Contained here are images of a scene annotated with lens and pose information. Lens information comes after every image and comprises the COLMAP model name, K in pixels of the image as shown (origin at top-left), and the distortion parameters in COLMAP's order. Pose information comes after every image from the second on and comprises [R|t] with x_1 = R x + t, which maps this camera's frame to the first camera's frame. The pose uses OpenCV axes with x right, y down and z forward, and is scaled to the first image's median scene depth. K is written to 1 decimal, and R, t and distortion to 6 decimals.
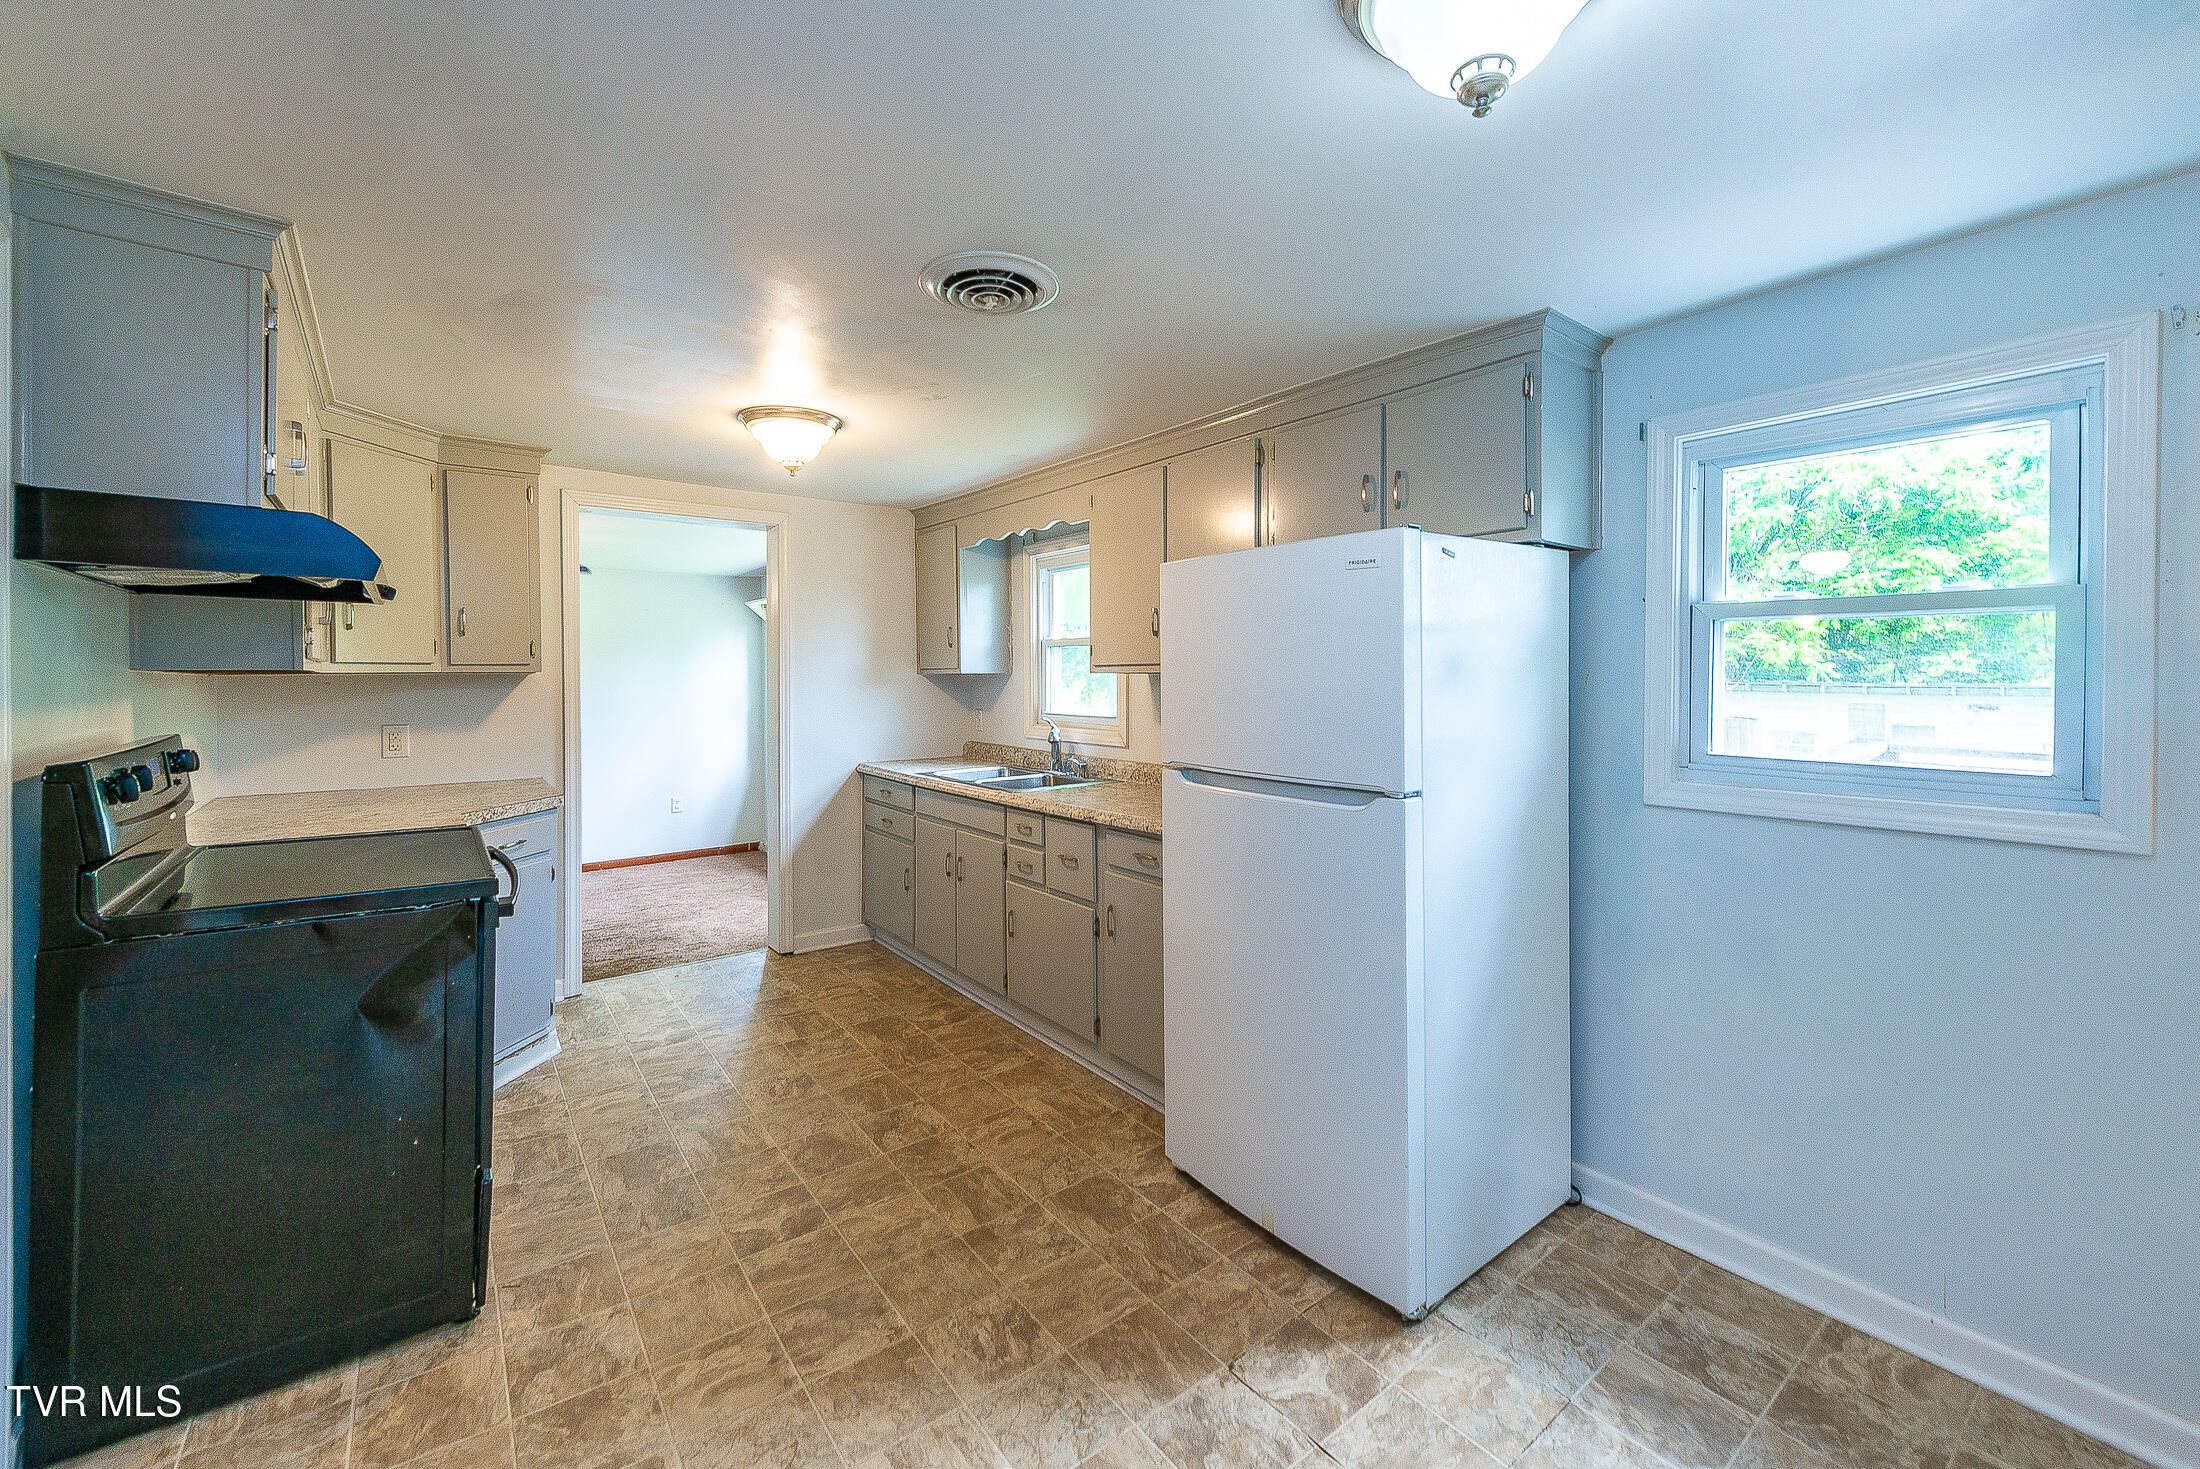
lens RADIAL K [[866.3, 0, 1057.7], [0, 866.3, 675.2], [0, 0, 1]] dist [0.010797, -0.001412]
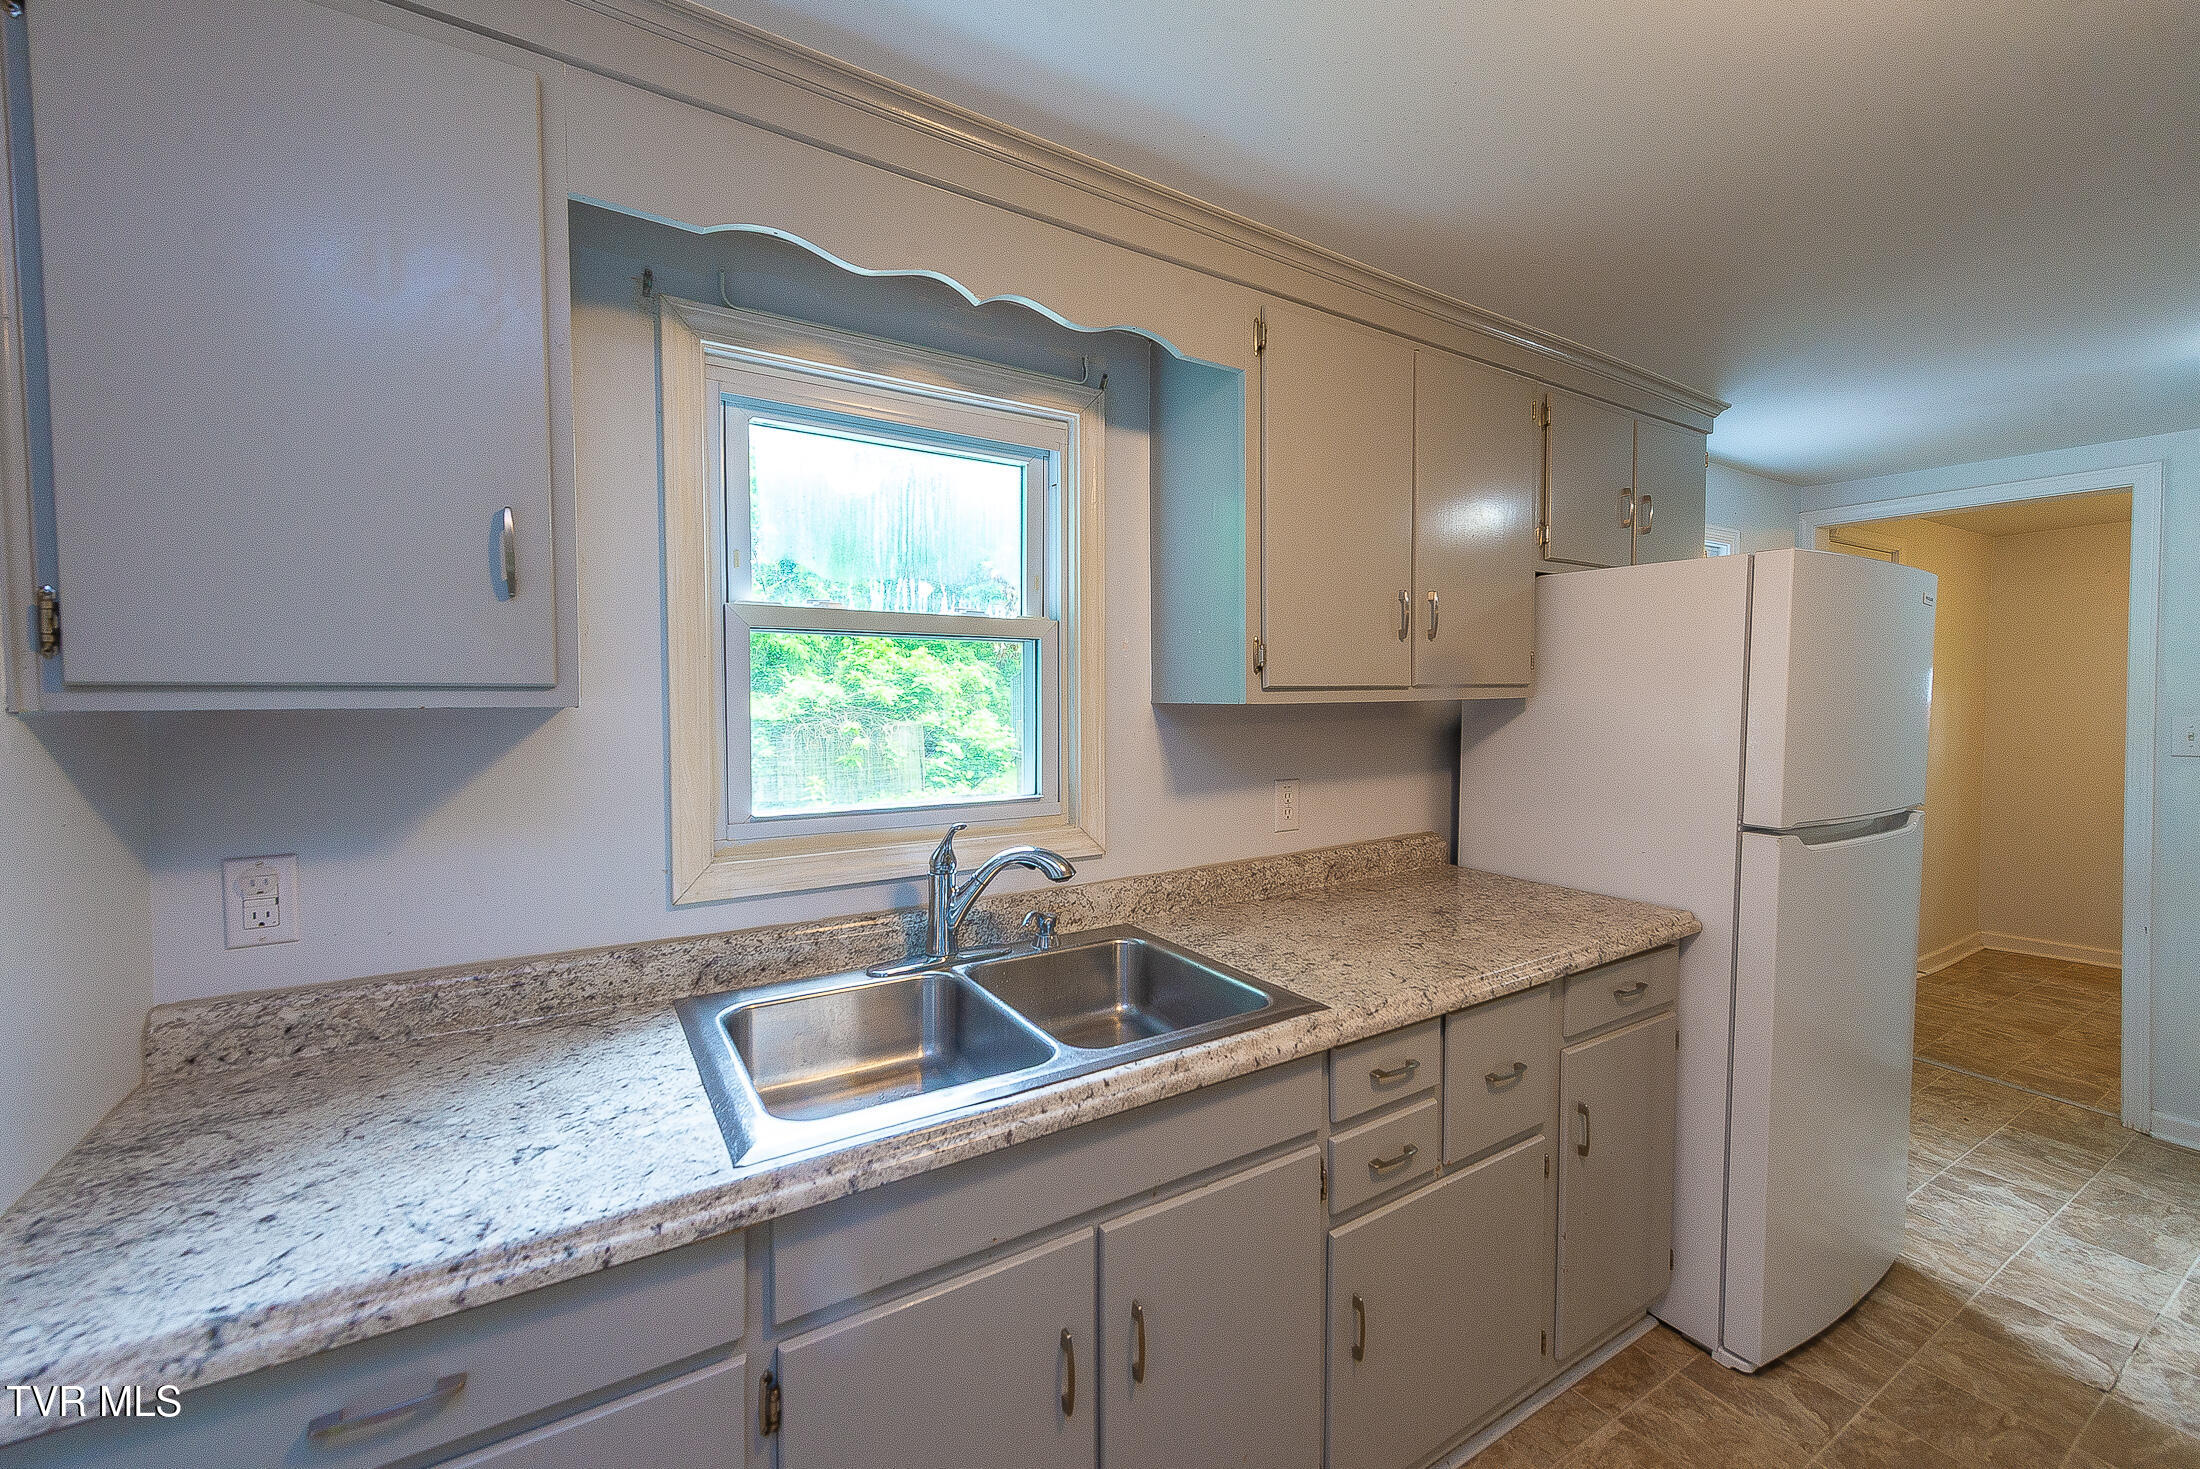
lens RADIAL K [[866.3, 0, 1109.1], [0, 866.3, 734.9], [0, 0, 1]] dist [0.010797, -0.001412]
pose [[0.068842, -0.037854, 0.996909, -0.811367], [0.001099, 0.999282, 0.037868, -0.007474], [-0.997627, -0.001512, 0.068834, 1.941043]]
